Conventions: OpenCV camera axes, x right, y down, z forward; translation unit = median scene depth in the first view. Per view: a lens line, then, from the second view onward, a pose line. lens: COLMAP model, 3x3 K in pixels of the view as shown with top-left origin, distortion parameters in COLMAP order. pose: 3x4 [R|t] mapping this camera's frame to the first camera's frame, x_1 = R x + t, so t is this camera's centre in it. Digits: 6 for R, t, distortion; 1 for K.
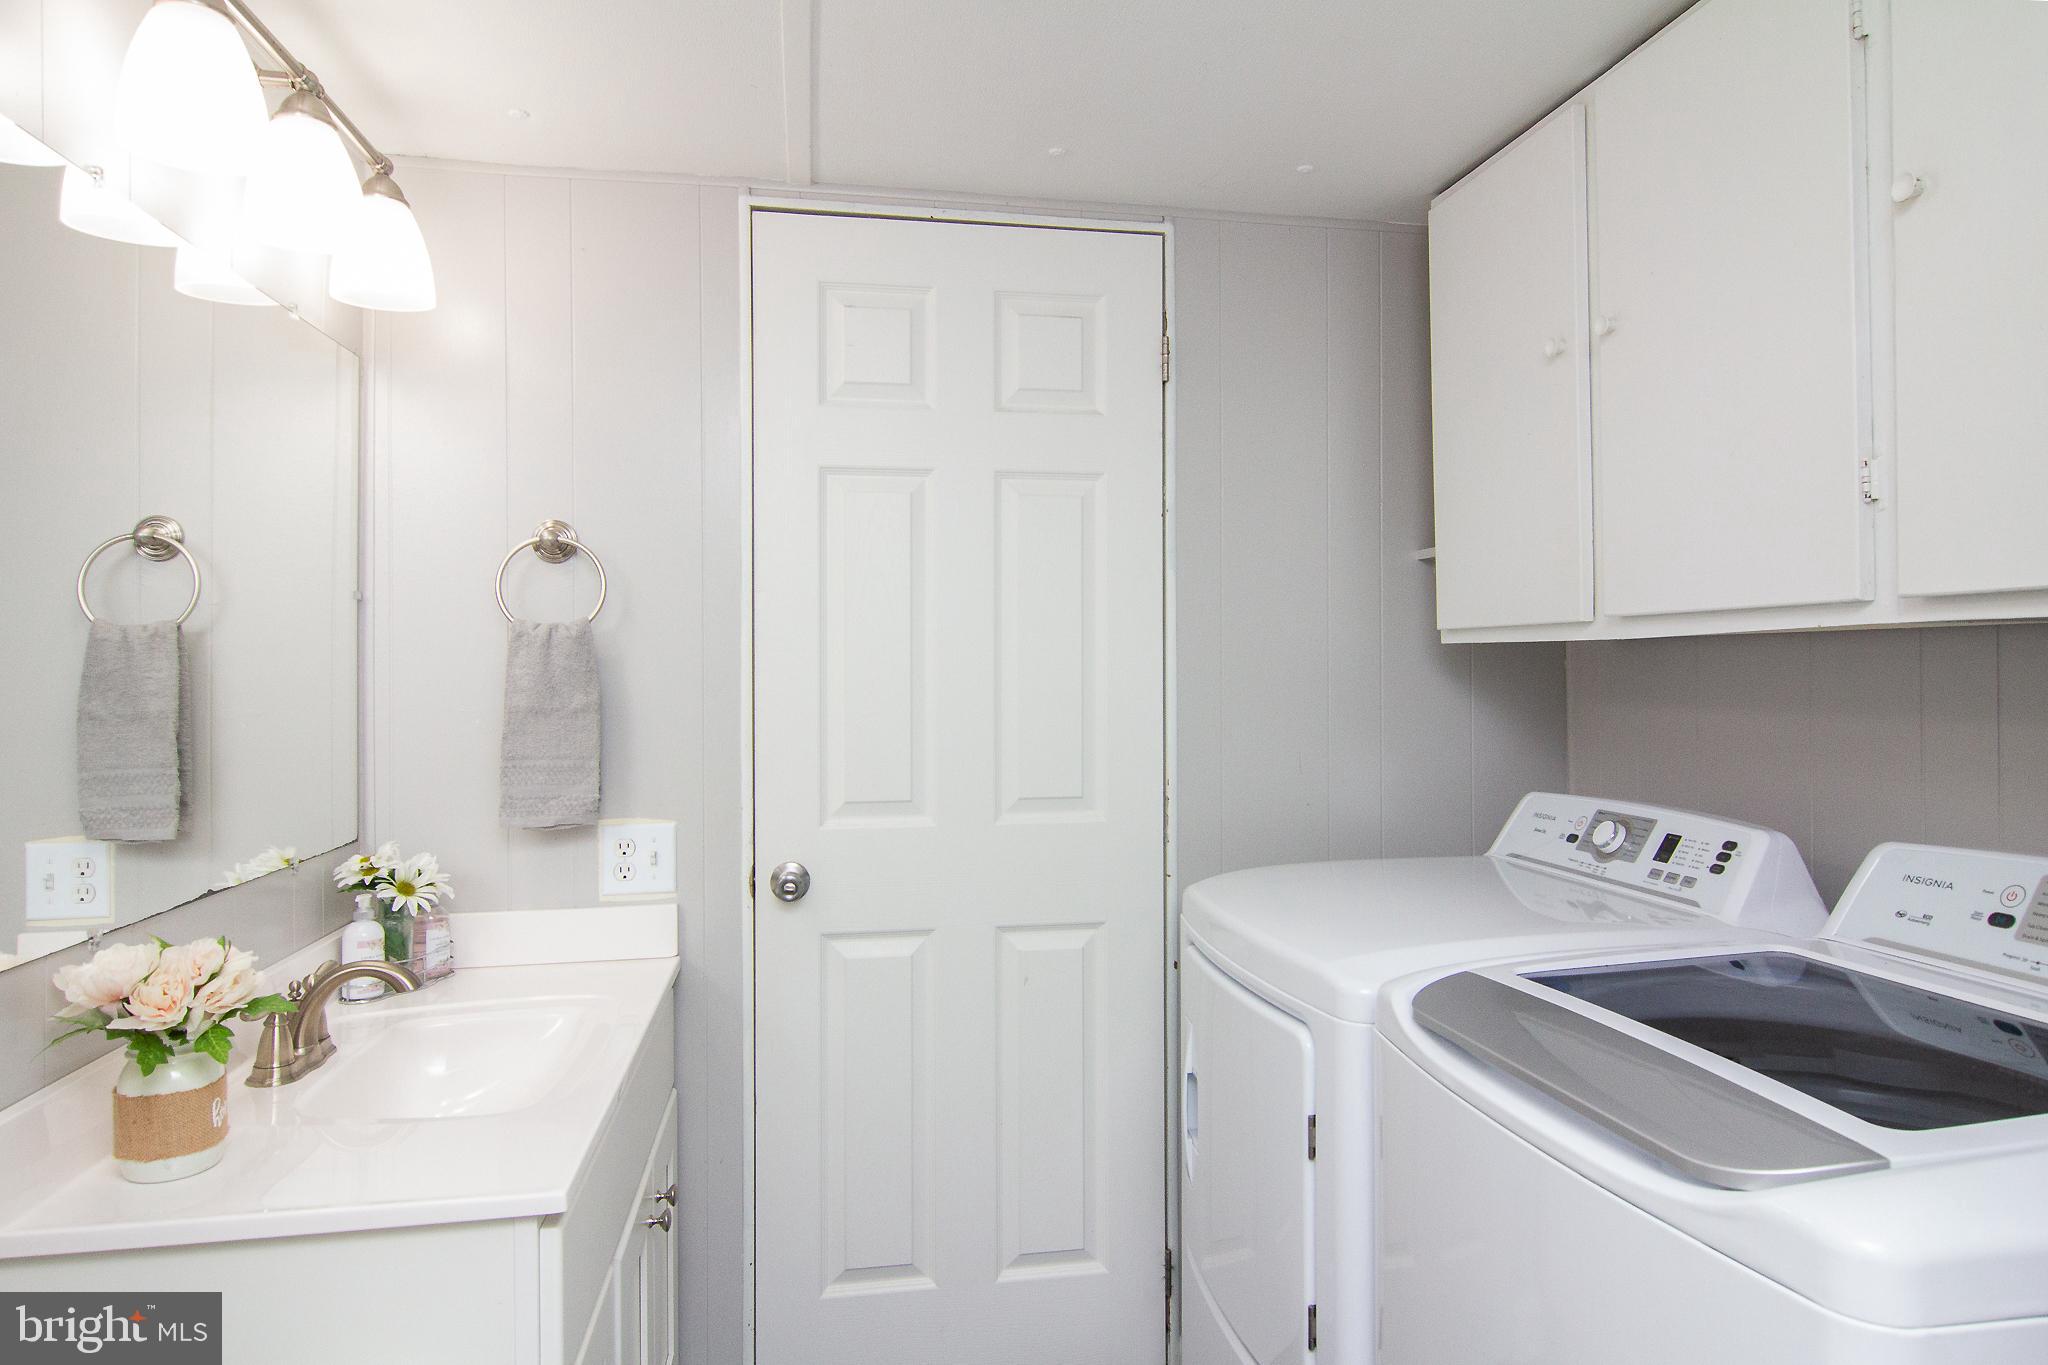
lens RADIAL K [[1175.8, 0, 1028.9], [0, 1175.8, 666.1], [0, 0, 1]] dist [-0.007944, -0.003833]
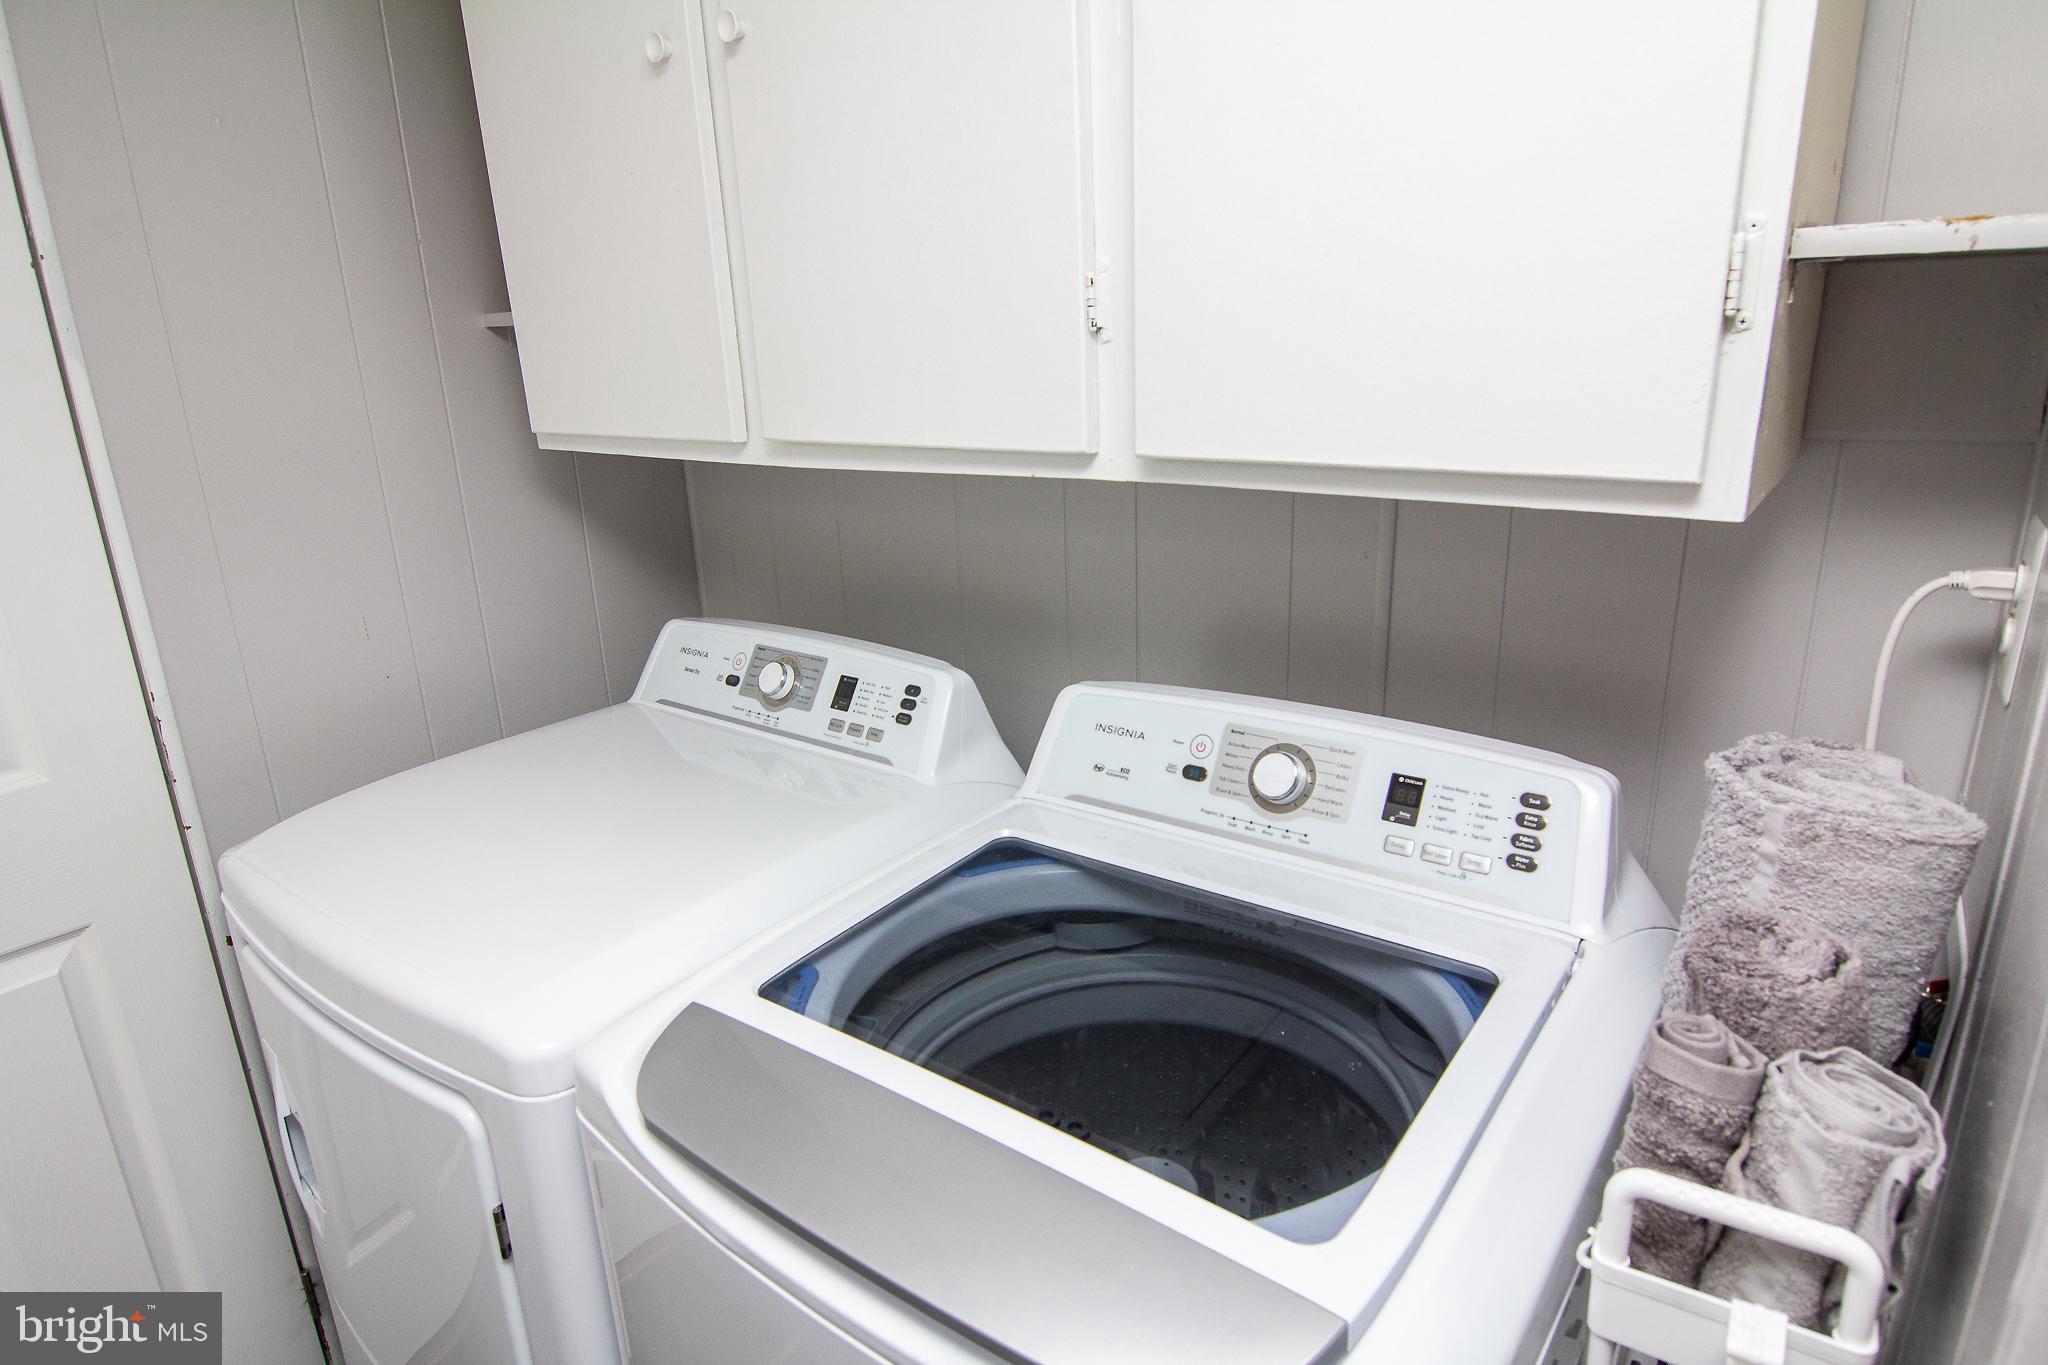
lens RADIAL K [[1175.8, 0, 1004.0], [0, 1175.8, 687.8], [0, 0, 1]] dist [-0.007944, -0.003833]
pose [[0.737101, -0.218701, 0.639415, 0.068383], [0.035836, 0.957504, 0.286186, -0.096070], [-0.674831, -0.188034, 0.713615, 0.286769]]
